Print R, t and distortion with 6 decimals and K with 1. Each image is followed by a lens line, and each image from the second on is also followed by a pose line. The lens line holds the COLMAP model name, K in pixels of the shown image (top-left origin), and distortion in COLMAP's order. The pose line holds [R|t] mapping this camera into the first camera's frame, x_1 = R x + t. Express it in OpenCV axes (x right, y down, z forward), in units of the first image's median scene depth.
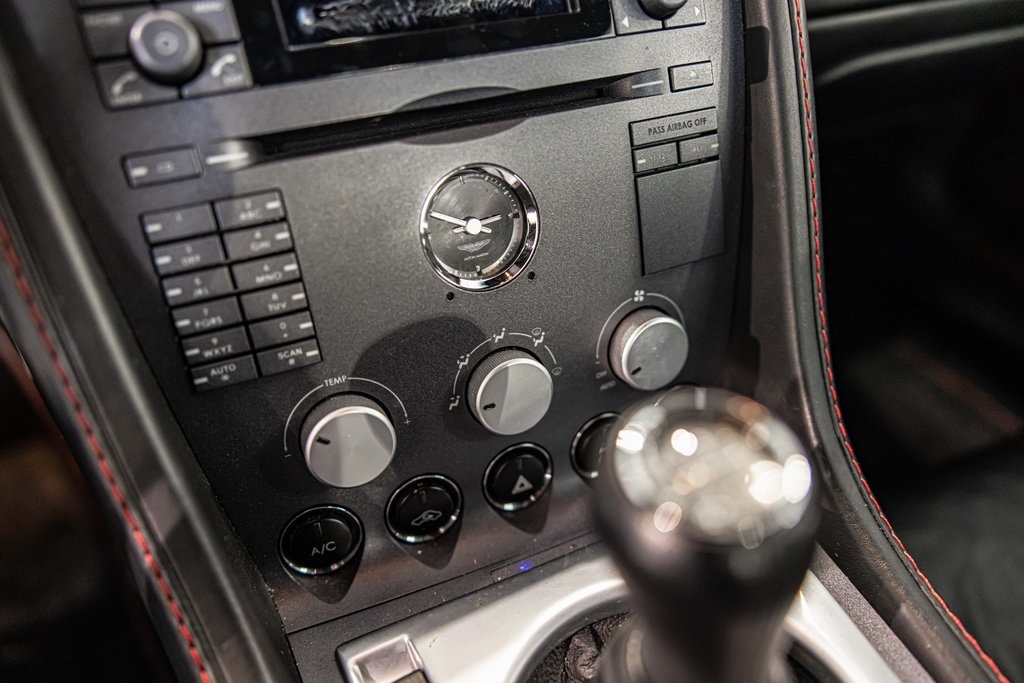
lens RADIAL K [[744.0, 0, 512.0], [0, 744.0, 341.5], [0, 0, 1]] dist [0.004068, 0.001997]
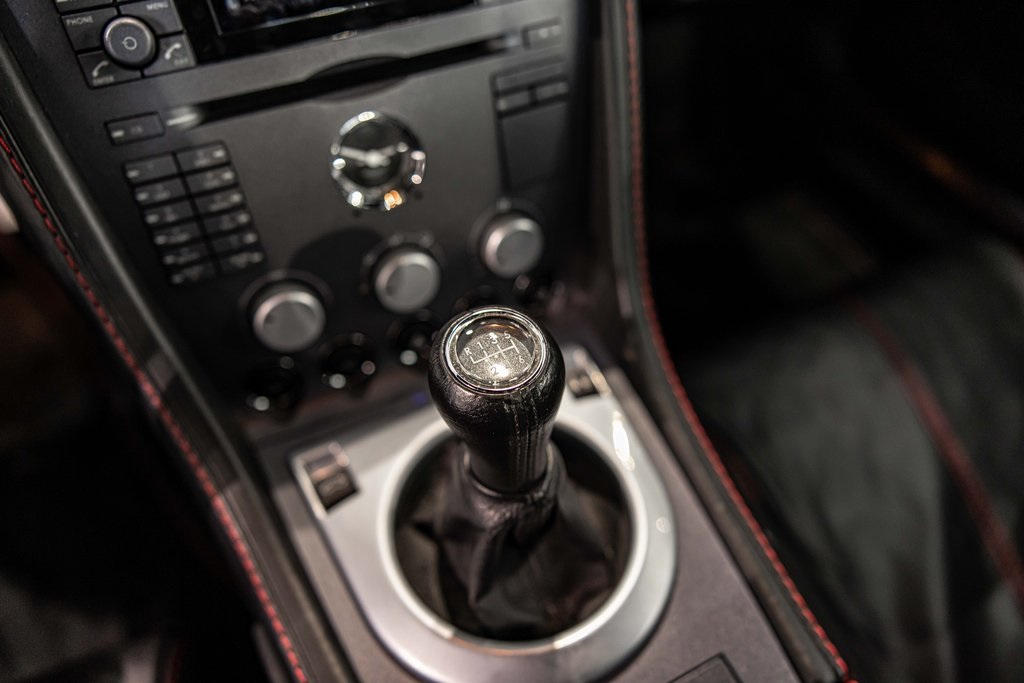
lens RADIAL K [[744.0, 0, 512.0], [0, 744.0, 341.5], [0, 0, 1]] dist [0.004068, 0.001997]
pose [[0.998456, 0.000387, 0.055551, 0.125967], [-0.014166, 0.968686, 0.247883, -0.174922], [-0.053715, -0.248287, 0.967196, -0.392440]]
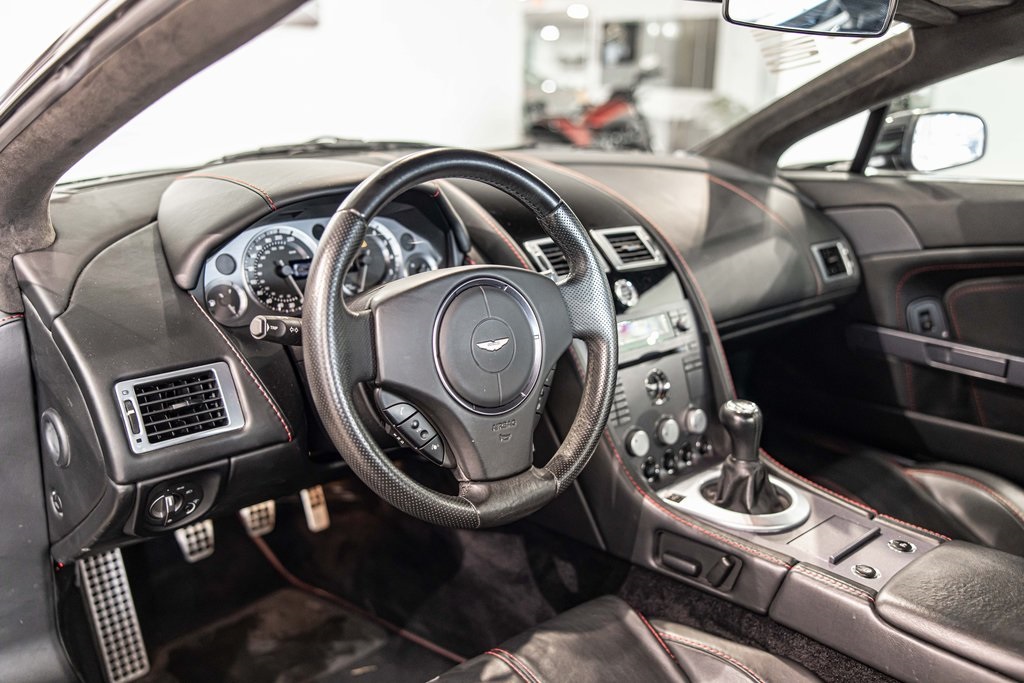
lens RADIAL K [[925.8, 0, 512.0], [0, 925.8, 341.5], [0, 0, 1]] dist [-0.002177, -0.000437]
pose [[0.952386, -0.053812, 0.300109, -2.144503], [0.153855, 0.934611, -0.320672, 1.030647], [-0.263229, 0.351577, 0.898390, -3.112548]]
